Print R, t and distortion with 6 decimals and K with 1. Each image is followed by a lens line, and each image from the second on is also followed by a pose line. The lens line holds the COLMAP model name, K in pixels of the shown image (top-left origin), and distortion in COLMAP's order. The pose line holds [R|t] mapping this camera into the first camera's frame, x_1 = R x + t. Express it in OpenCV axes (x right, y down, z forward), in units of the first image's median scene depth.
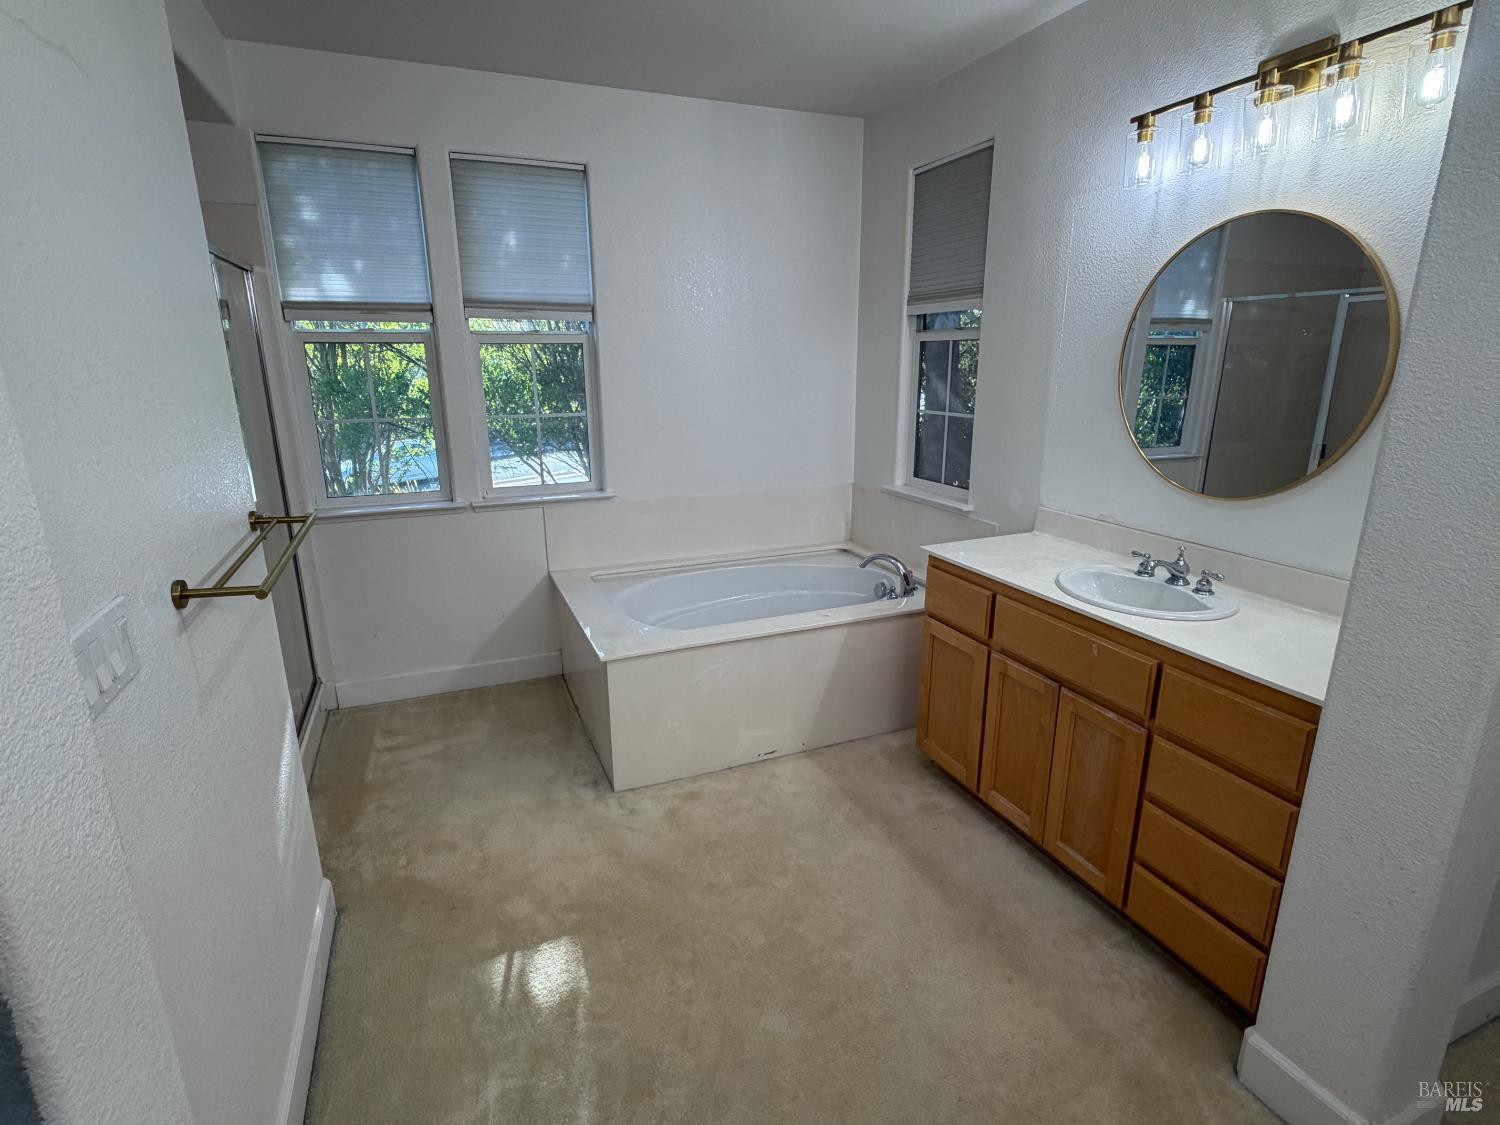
lens RADIAL K [[751.6, 0, 745.5], [0, 751.6, 564.6], [0, 0, 1]] dist [0.002422, 0.001483]
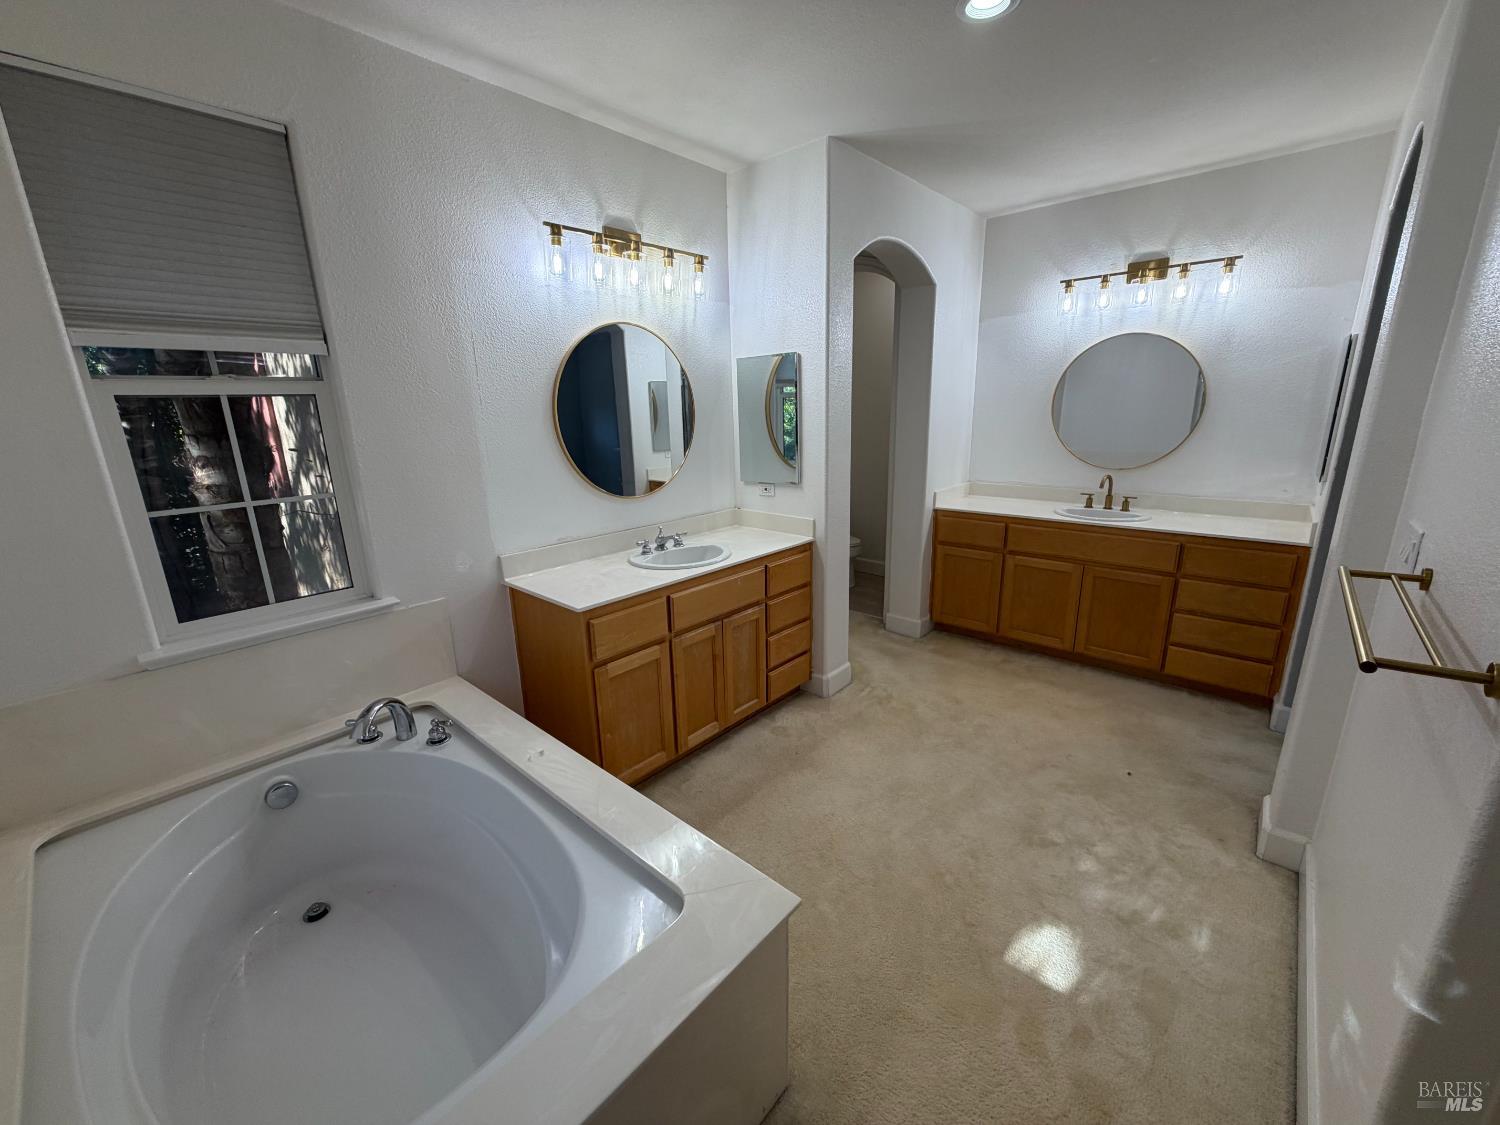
lens RADIAL K [[598.5, 0, 743.1], [0, 598.5, 561.9], [0, 0, 1]] dist [-0.000225, -0.000165]
pose [[-0.434239, -0.212625, 0.875344, -0.587540], [0.264242, 0.898926, 0.349439, -0.329549], [-0.861169, 0.383043, -0.334164, 1.205043]]
